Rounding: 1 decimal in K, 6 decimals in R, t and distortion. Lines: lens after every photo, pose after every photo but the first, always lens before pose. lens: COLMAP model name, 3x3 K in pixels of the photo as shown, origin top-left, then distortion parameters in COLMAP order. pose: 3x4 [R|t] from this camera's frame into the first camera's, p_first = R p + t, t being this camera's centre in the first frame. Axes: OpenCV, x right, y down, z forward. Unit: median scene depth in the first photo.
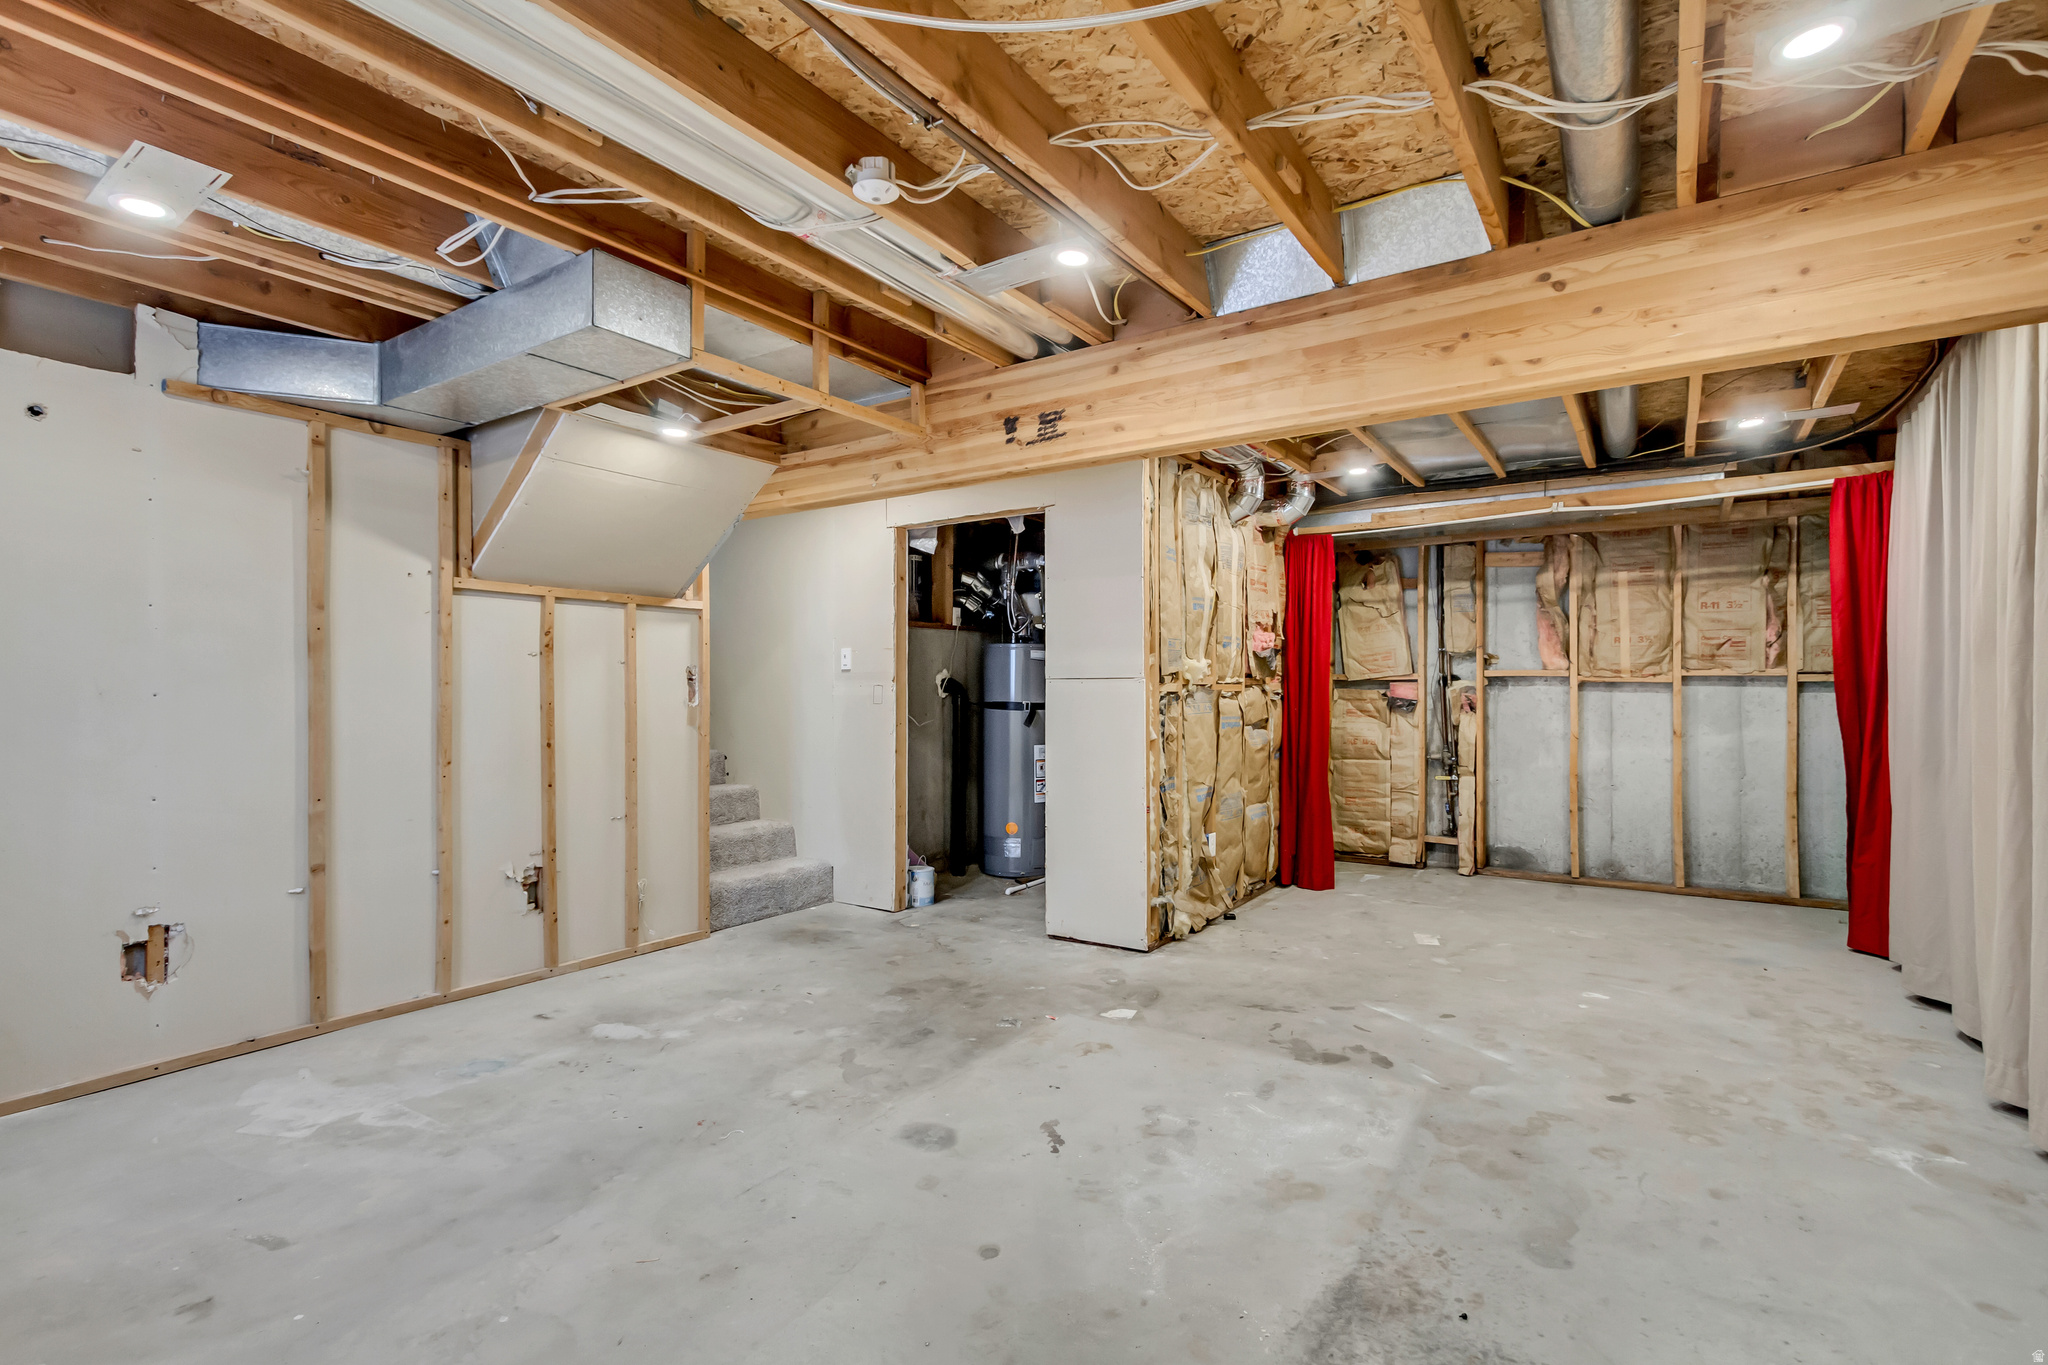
lens RADIAL K [[949.6, 0, 1023.4], [0, 949.6, 700.9], [0, 0, 1]] dist [-0.000781, -0.000007]
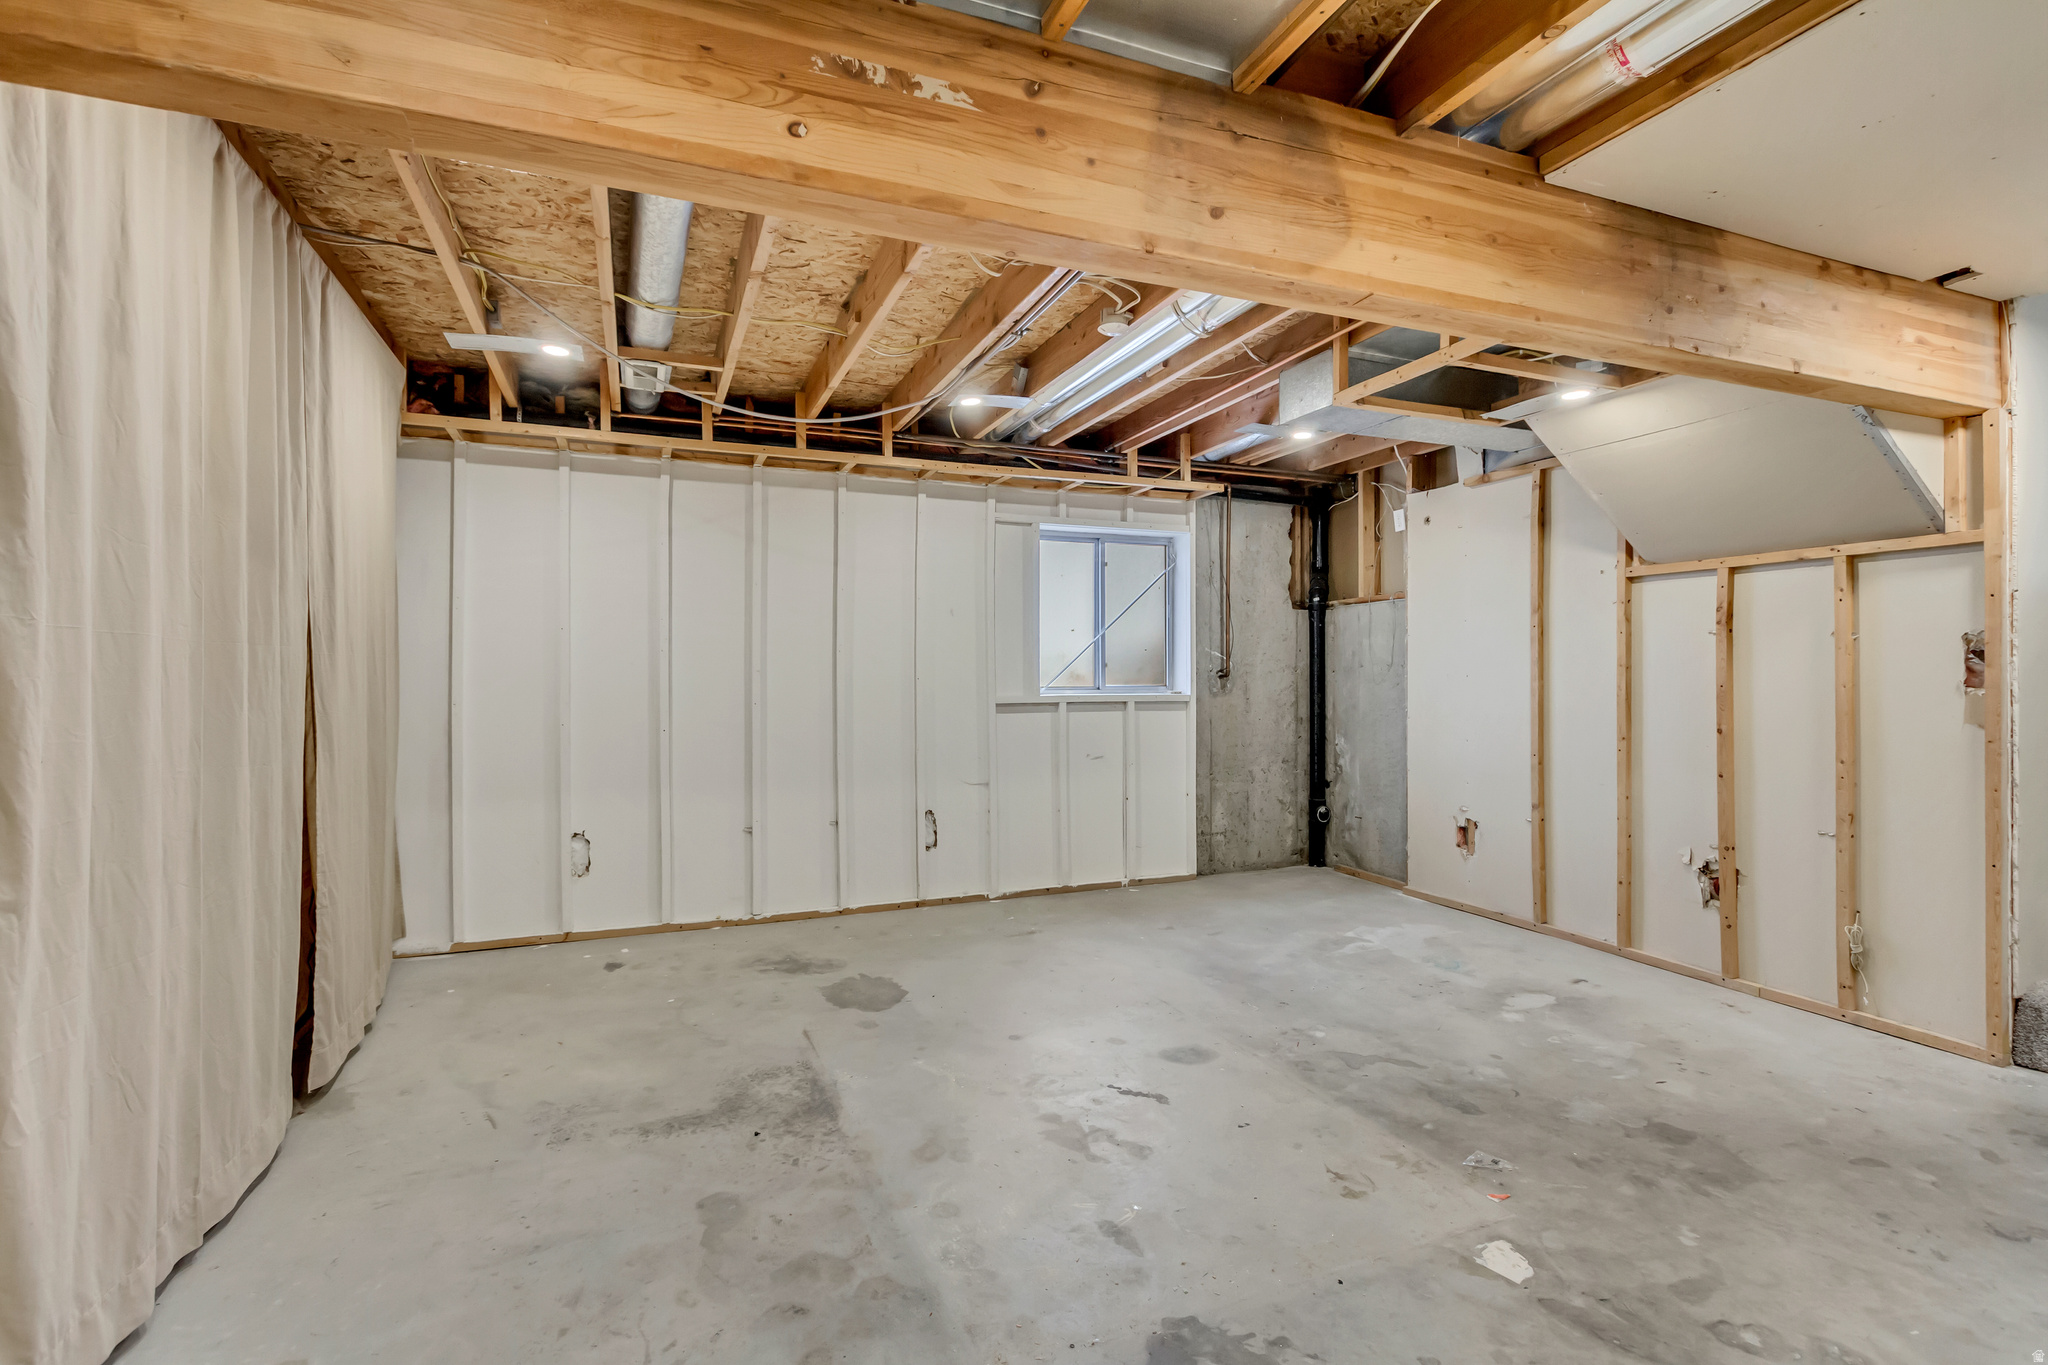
lens RADIAL K [[949.6, 0, 1023.1], [0, 949.6, 672.0], [0, 0, 1]] dist [-0.000781, -0.000007]
pose [[-0.556819, 0.001272, -0.830633, 0.787051], [-0.002673, 0.999991, 0.003324, -0.014254], [0.830630, 0.004071, -0.556810, 1.183003]]
